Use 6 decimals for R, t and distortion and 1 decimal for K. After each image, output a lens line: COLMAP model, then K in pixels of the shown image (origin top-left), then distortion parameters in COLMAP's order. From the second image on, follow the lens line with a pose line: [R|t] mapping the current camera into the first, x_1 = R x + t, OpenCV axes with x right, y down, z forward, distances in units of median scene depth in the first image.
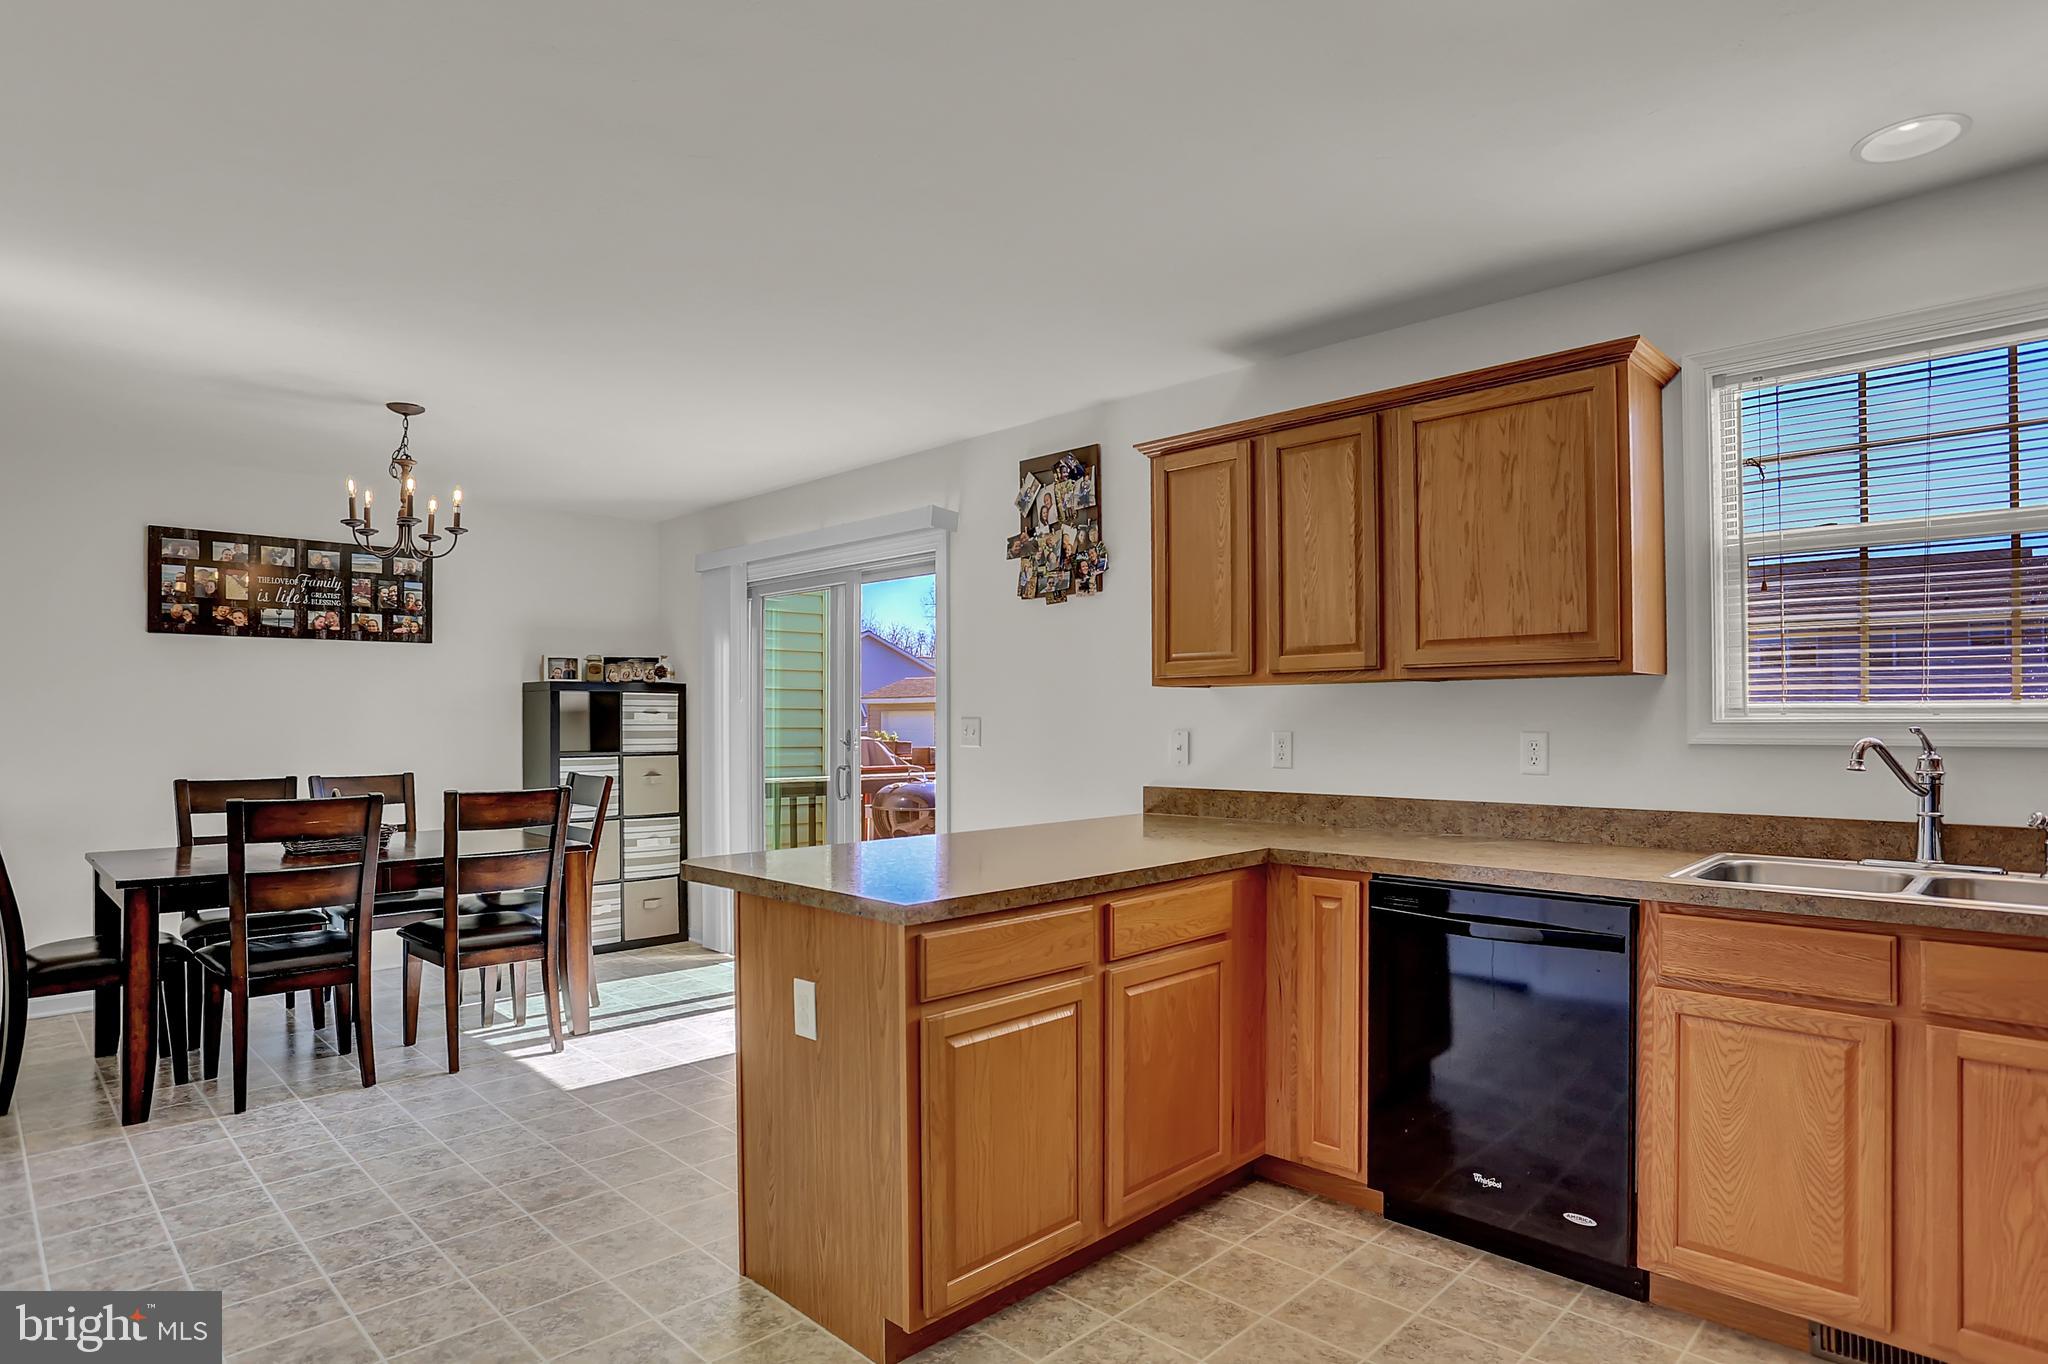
lens RADIAL K [[1105.3, 0, 1027.6], [0, 1105.3, 729.7], [0, 0, 1]] dist [-0.087879, 0.046059]
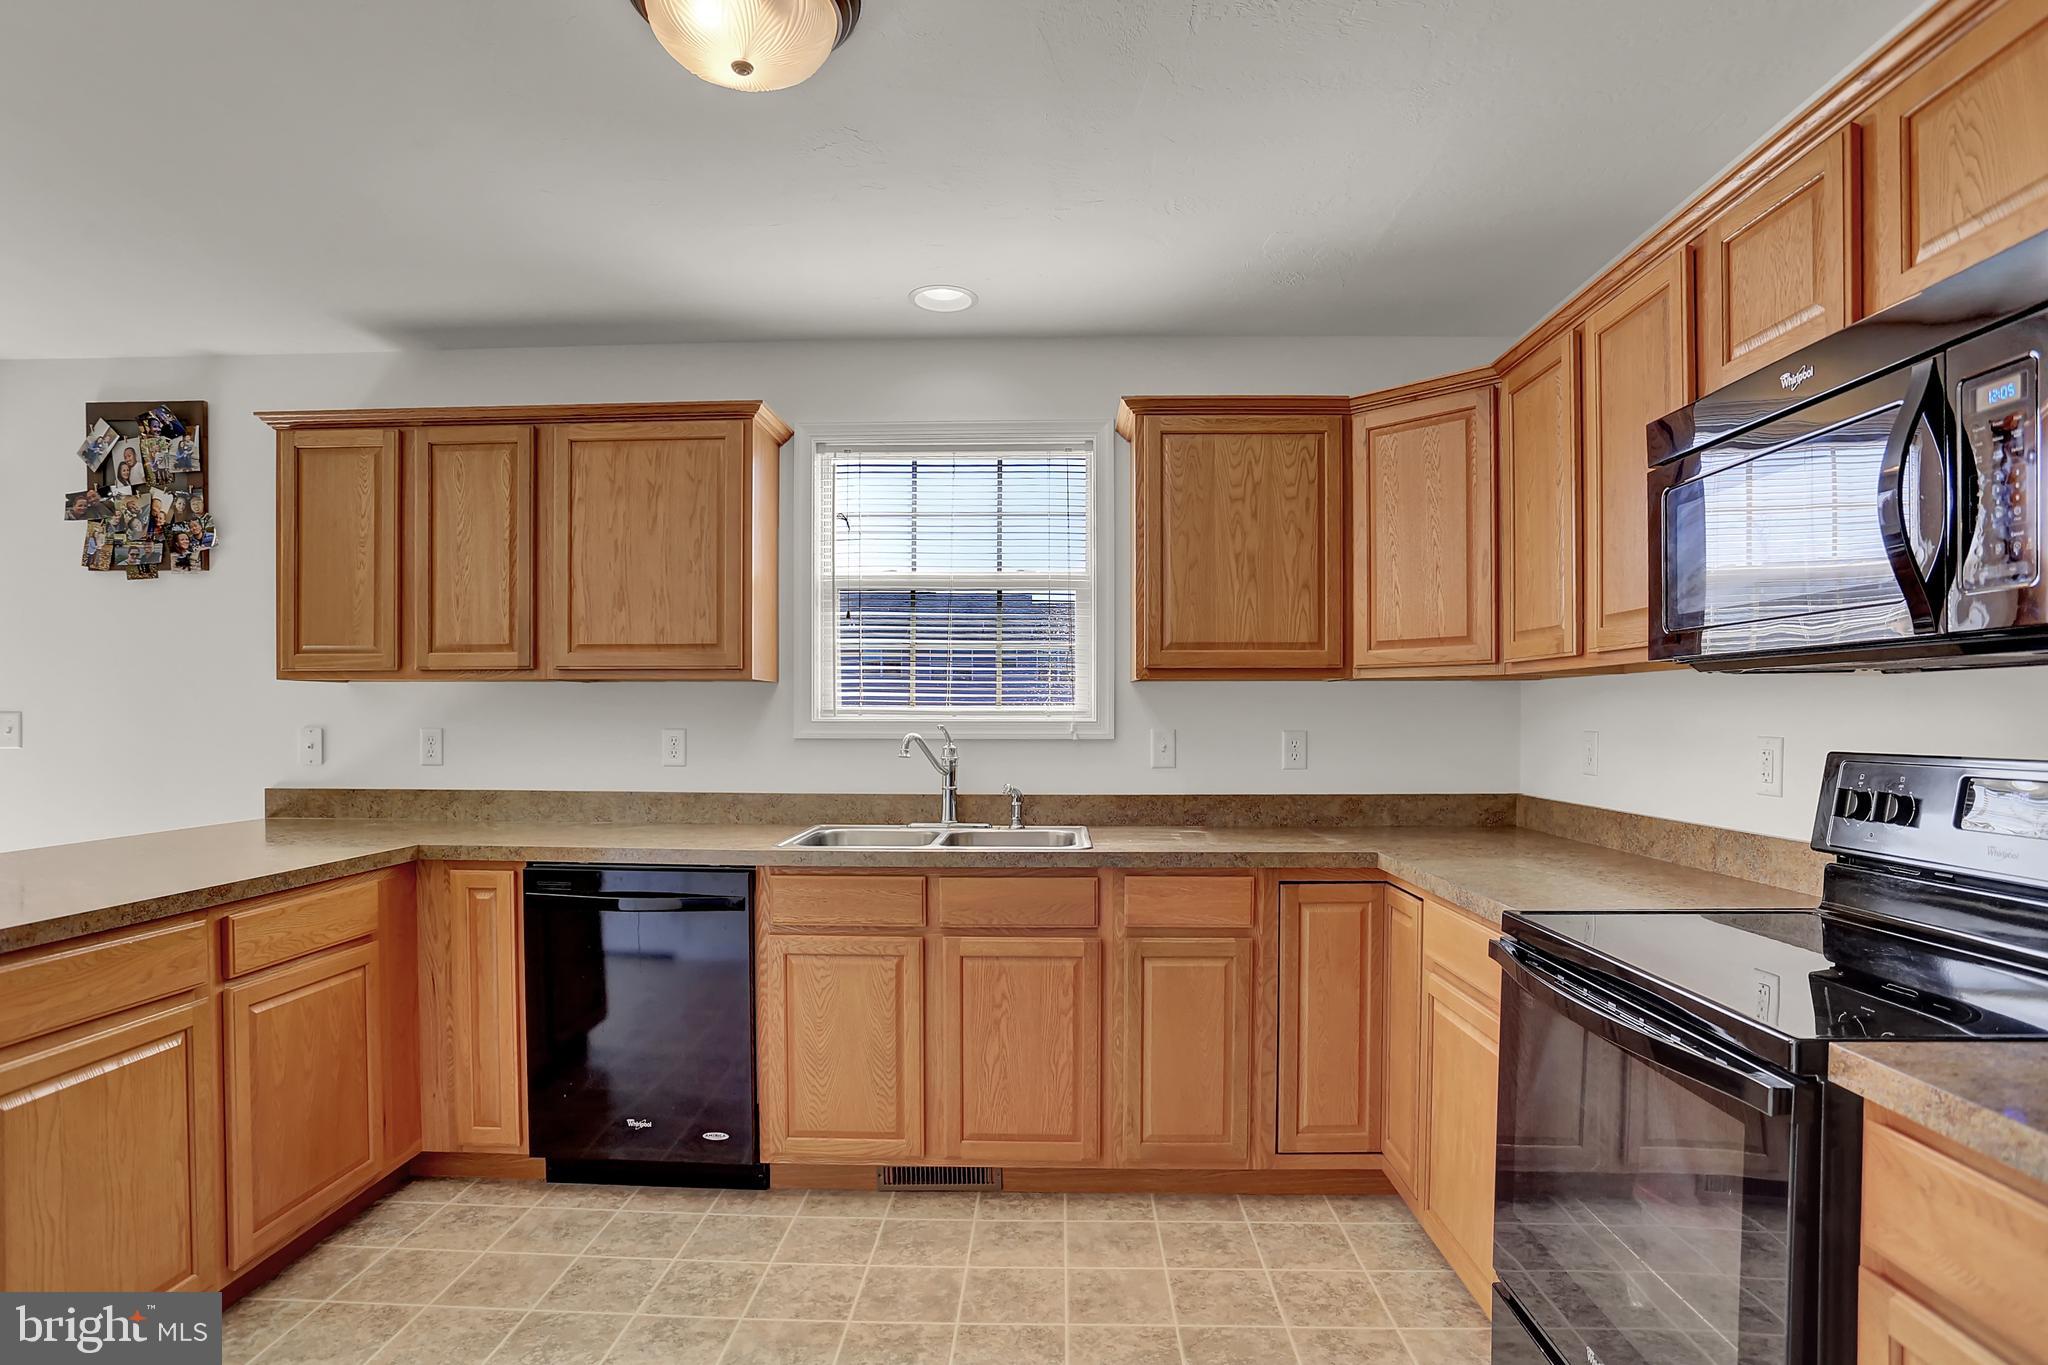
lens RADIAL K [[1054.1, 0, 1014.9], [0, 1054.1, 734.3], [0, 0, 1]] dist [-0.072526, 0.038656]
pose [[0.737308, -0.004412, 0.675542, -0.009794], [-0.000586, 0.999974, 0.007171, -0.000094], [-0.675556, -0.005683, 0.737287, -0.039789]]
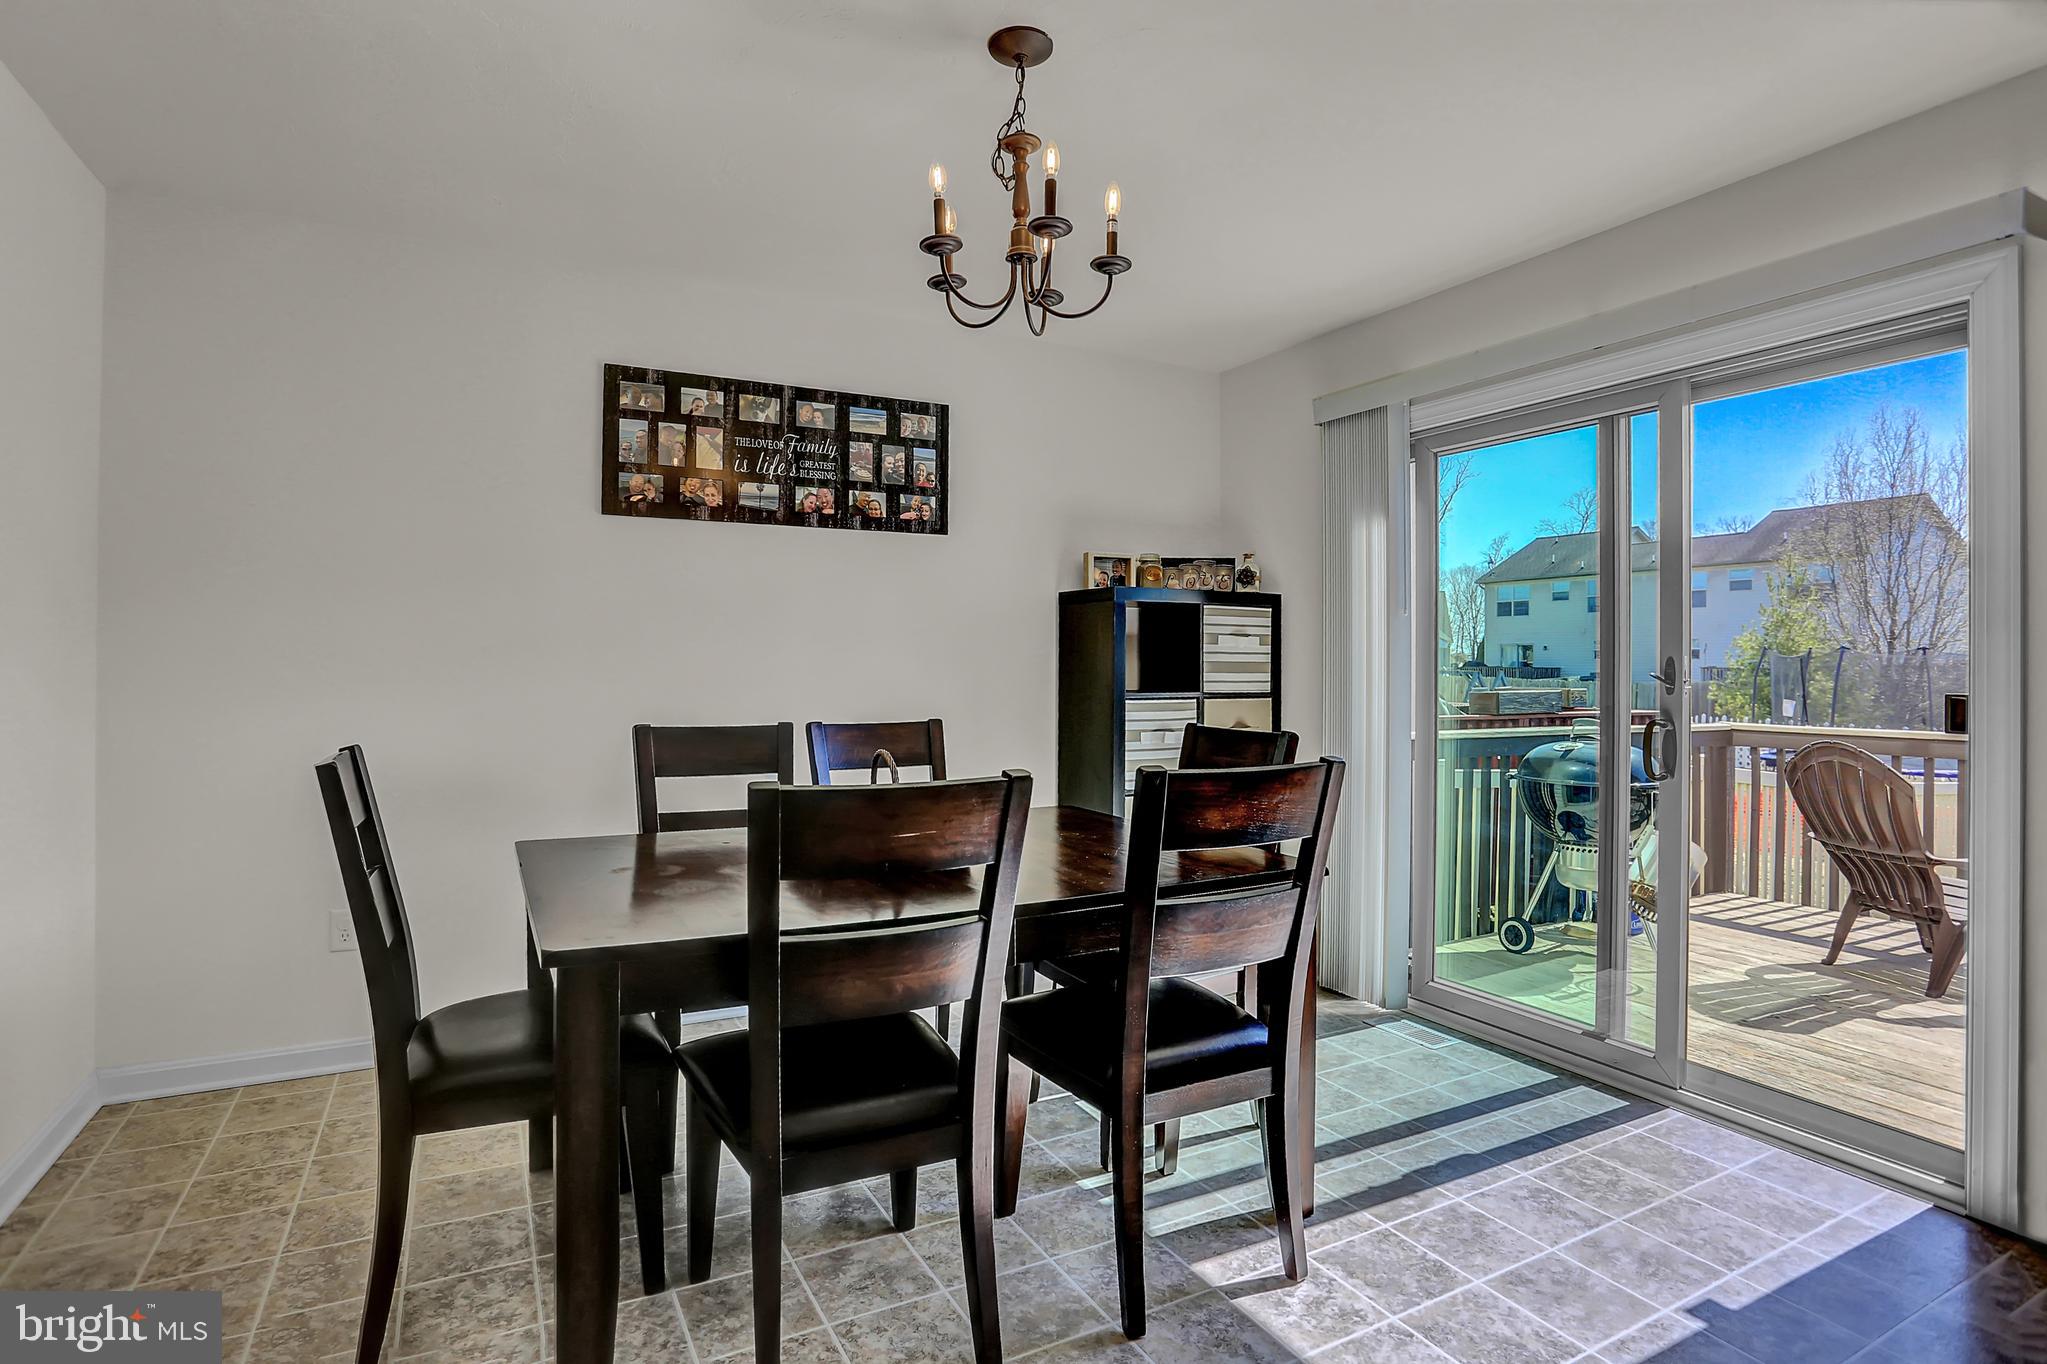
lens RADIAL K [[1043.9, 0, 1014.7], [0, 1043.9, 671.2], [0, 0, 1]] dist [-0.067562, 0.000461]
pose [[0.952584, 0.008302, -0.304163, -0.408903], [-0.009444, 0.999953, -0.002282, 0.014258], [0.304130, 0.005046, 0.952617, 0.493548]]
